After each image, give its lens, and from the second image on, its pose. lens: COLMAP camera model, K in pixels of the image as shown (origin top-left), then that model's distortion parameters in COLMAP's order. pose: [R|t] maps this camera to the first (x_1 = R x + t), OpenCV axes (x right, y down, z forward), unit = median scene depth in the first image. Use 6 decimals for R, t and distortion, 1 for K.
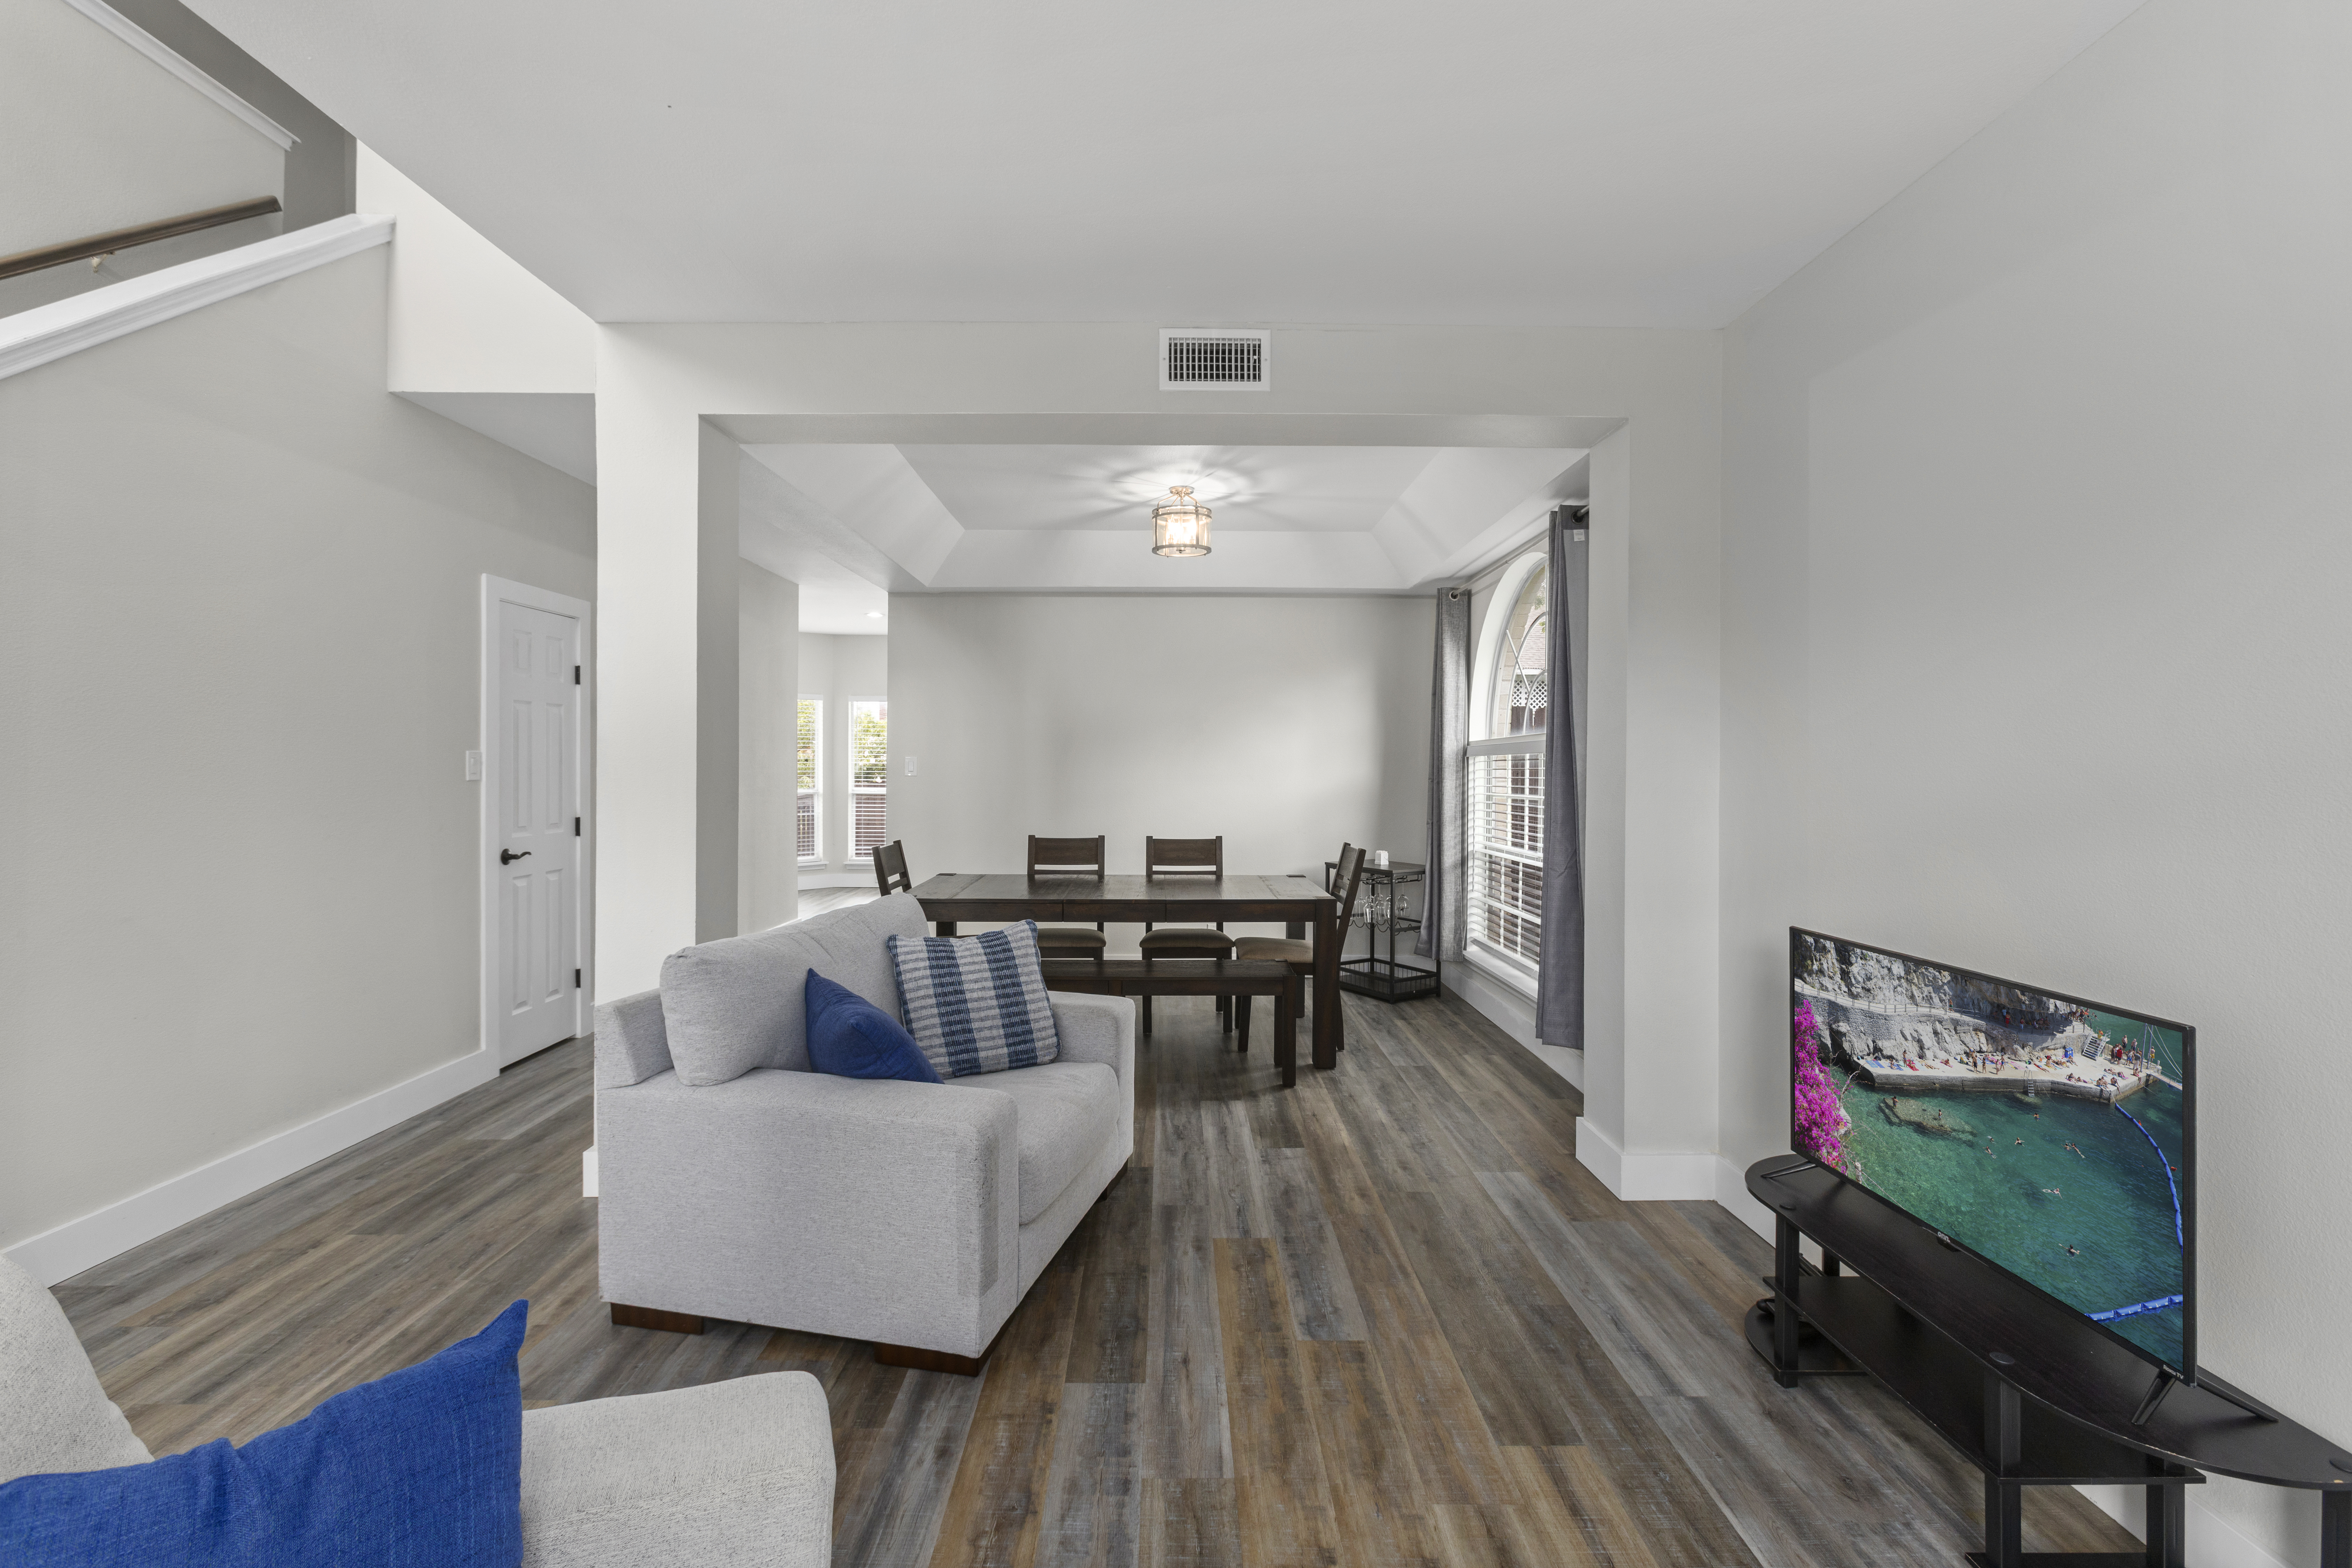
lens RADIAL K [[1049.8, 0, 1176.8], [0, 1049.8, 761.7], [0, 0, 1]] dist [-0.020397, 0.010845]
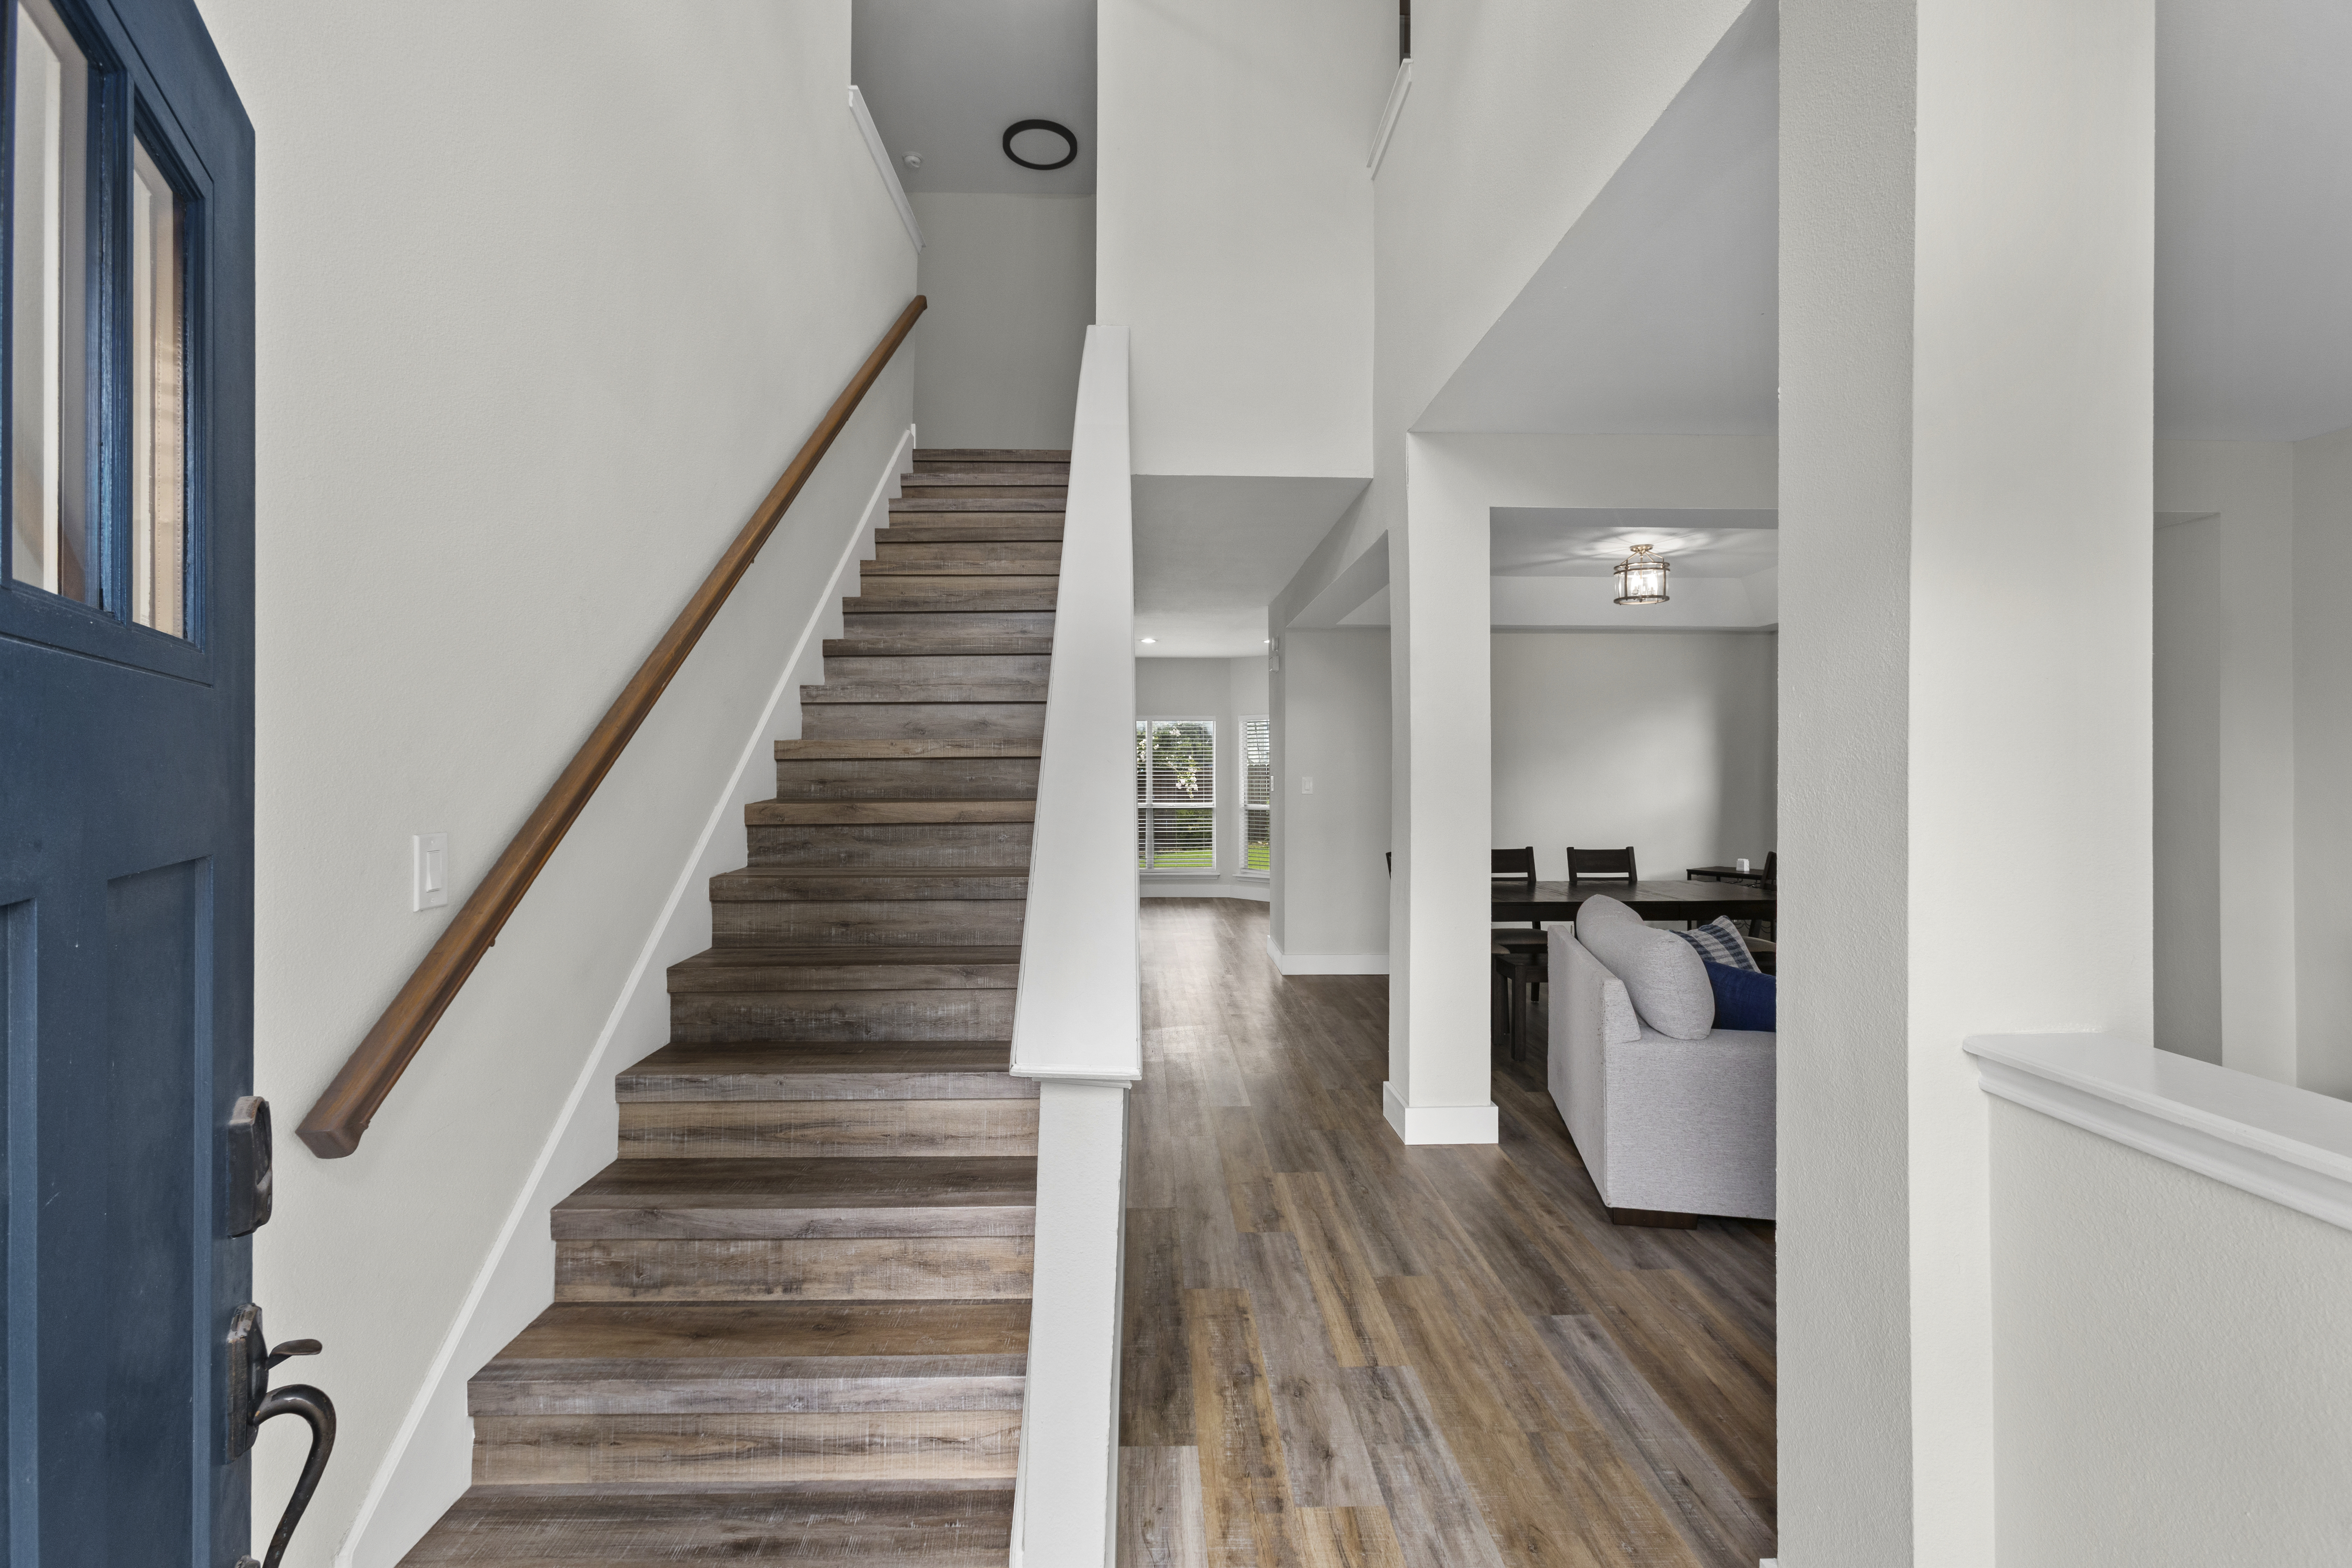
lens RADIAL K [[1049.8, 0, 1178.6], [0, 1049.8, 765.6], [0, 0, 1]] dist [-0.020397, 0.010845]
pose [[0.999811, -0.003172, 0.019165, -1.025773], [0.003259, 0.999985, -0.004489, -0.028974], [-0.019151, 0.004551, 0.999806, -0.276614]]
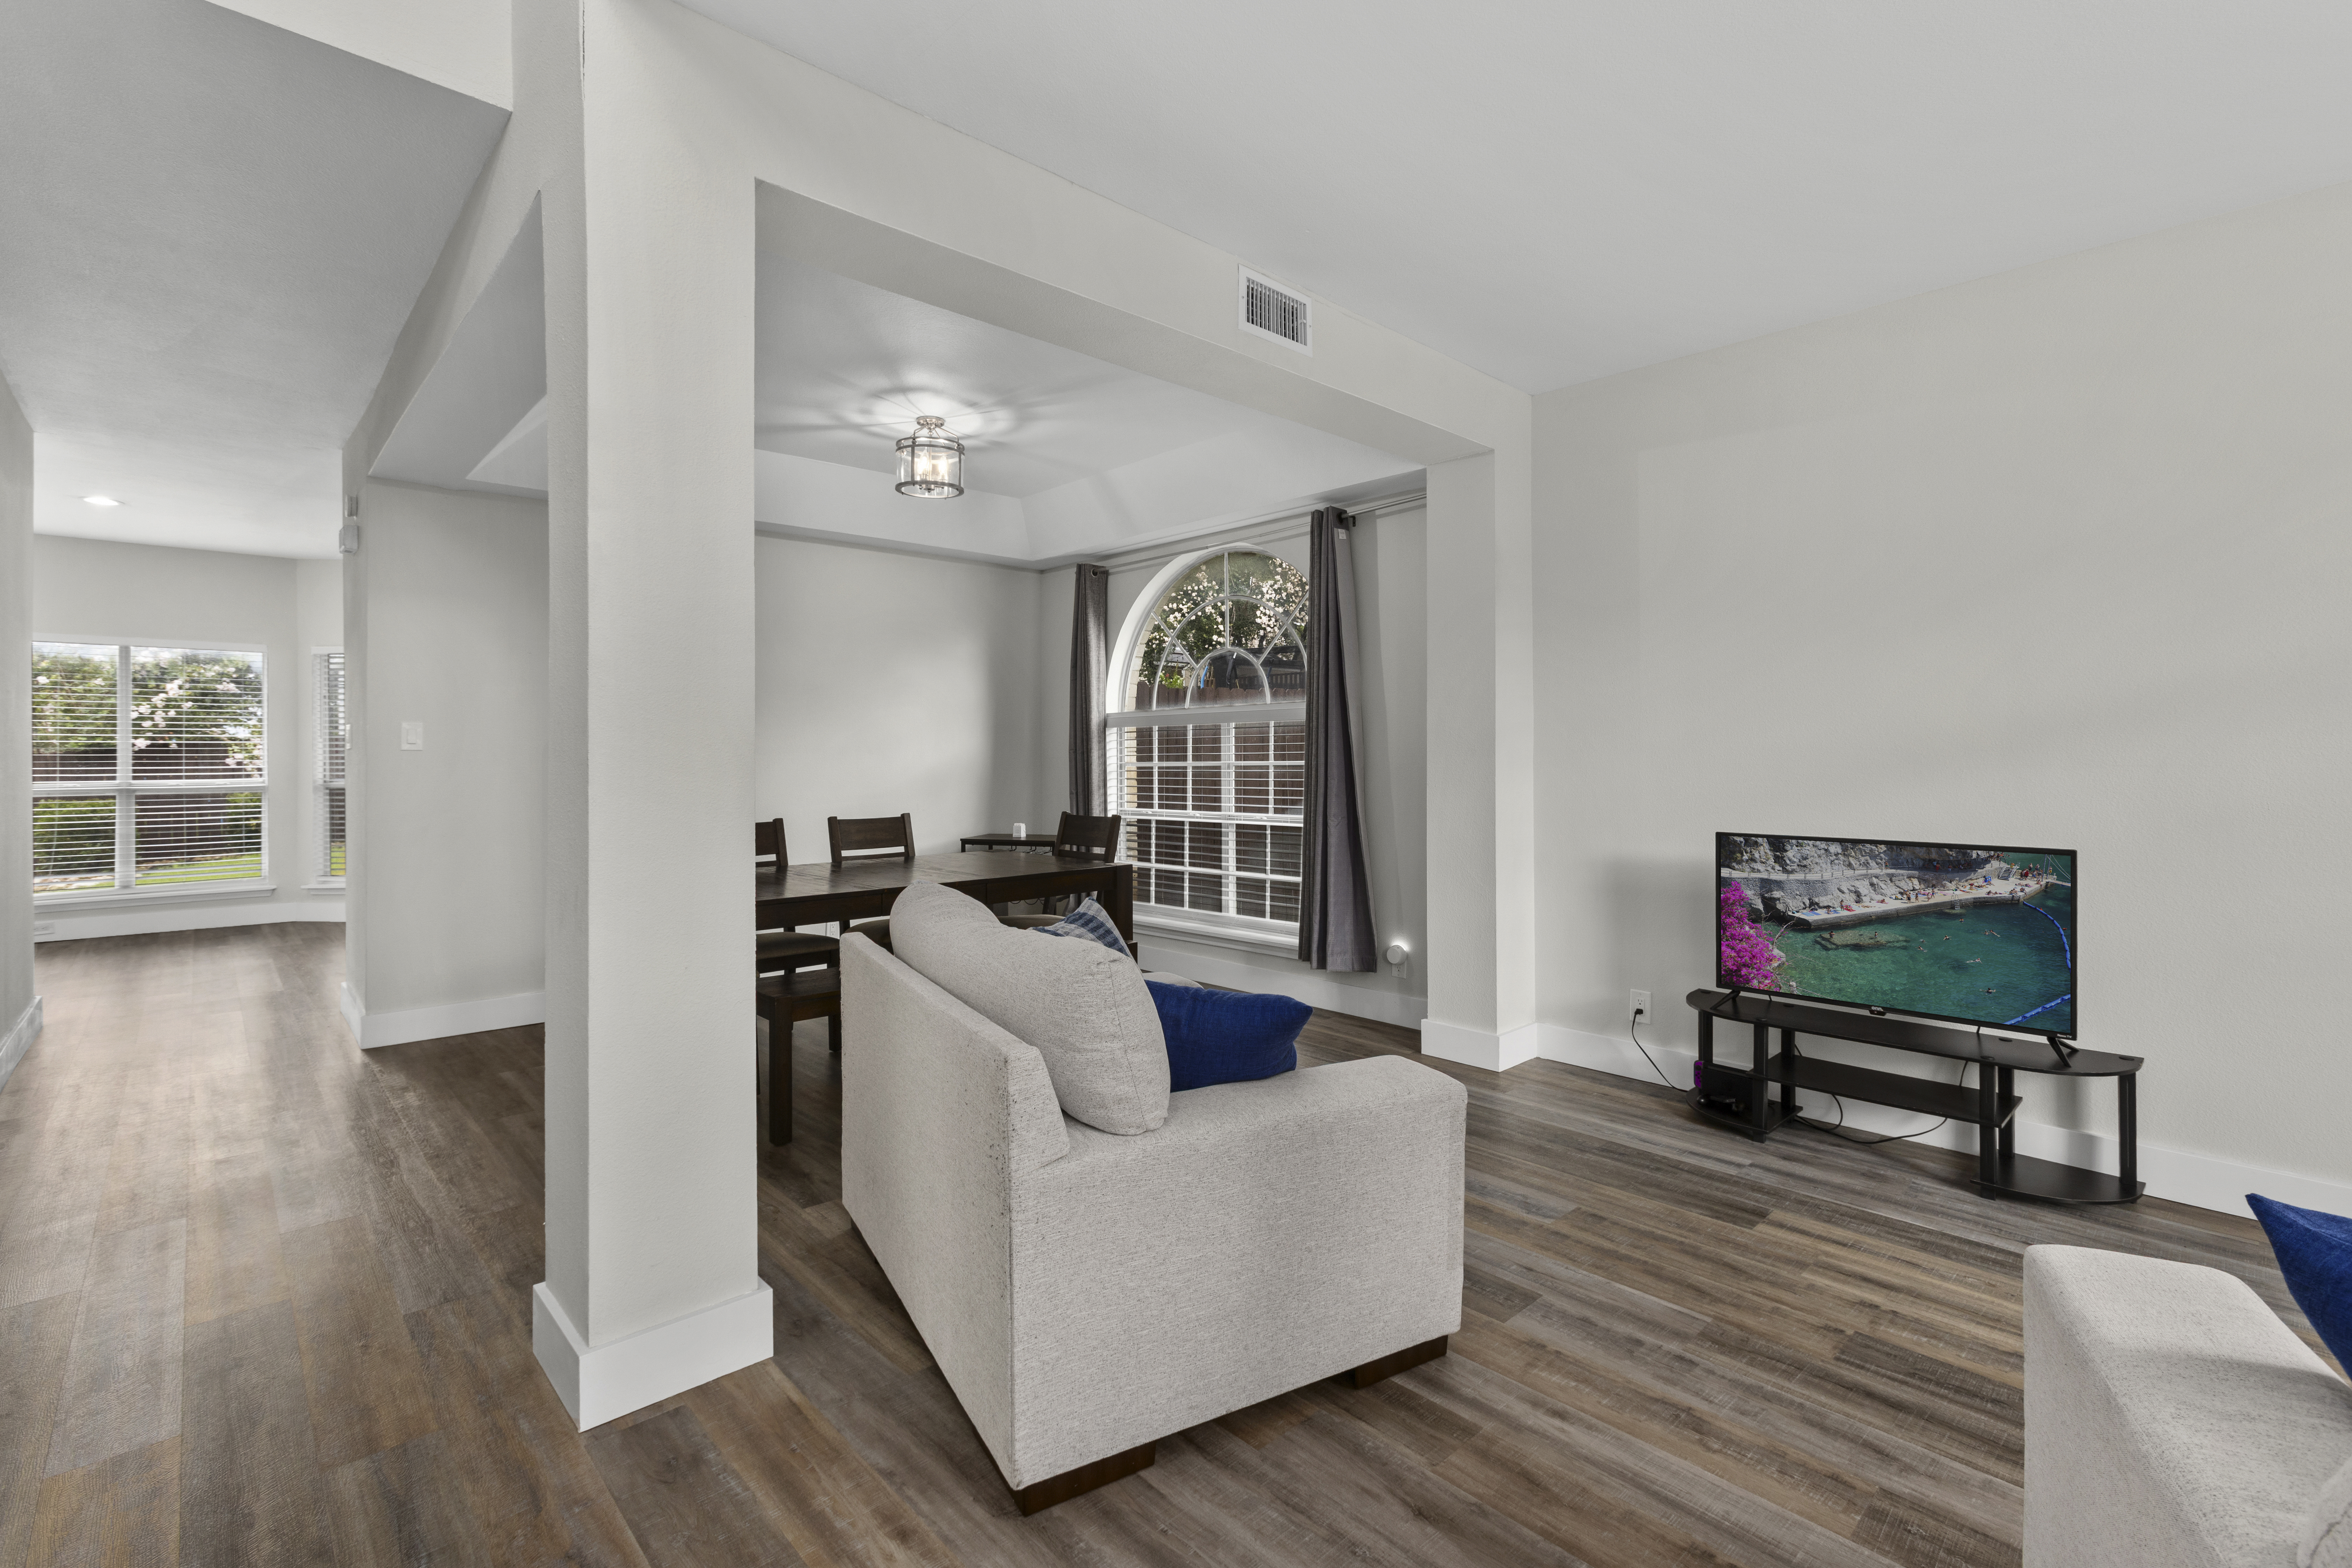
lens RADIAL K [[1049.8, 0, 1171.7], [0, 1049.8, 756.1], [0, 0, 1]] dist [-0.020397, 0.010845]
pose [[0.741015, -0.007024, 0.671452, -0.853895], [0.002971, 0.999970, 0.007182, 0.035905], [-0.671482, -0.003327, 0.741013, 0.399672]]
